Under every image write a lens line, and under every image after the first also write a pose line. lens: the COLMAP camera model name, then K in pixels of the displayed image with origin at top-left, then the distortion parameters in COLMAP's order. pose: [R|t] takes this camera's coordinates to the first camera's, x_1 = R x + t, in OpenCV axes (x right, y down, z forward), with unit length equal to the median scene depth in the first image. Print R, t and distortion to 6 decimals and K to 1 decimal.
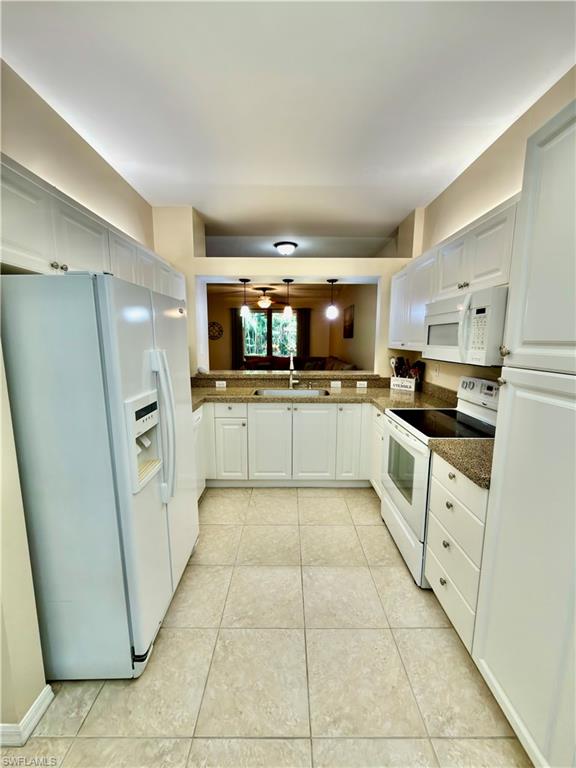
lens RADIAL K [[306.4, 0, 288.3], [0, 306.4, 386.0], [0, 0, 1]] dist [-0.000266, 0.000503]
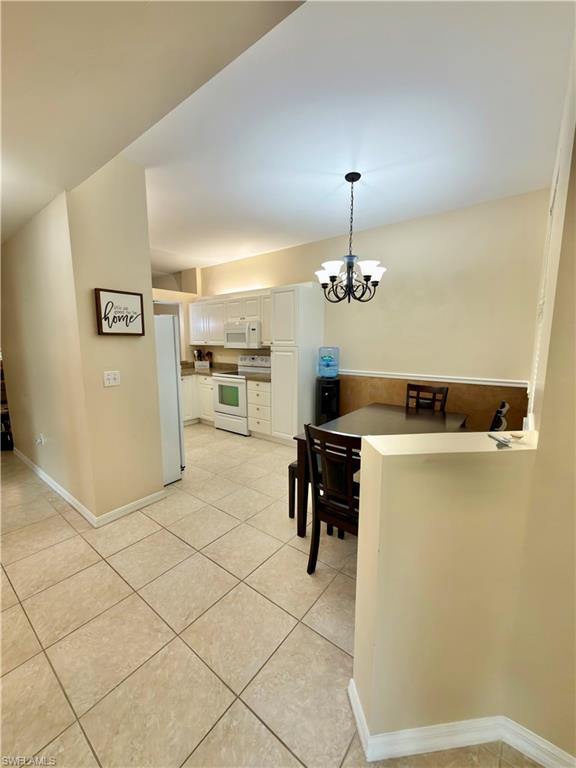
lens RADIAL K [[306.4, 0, 287.1], [0, 306.4, 379.8], [0, 0, 1]] dist [-0.000266, 0.000503]
pose [[0.614503, -0.100433, 0.782495, -1.082291], [0.118548, 0.992357, 0.034272, 0.116340], [-0.779957, 0.071703, 0.621712, -0.728863]]
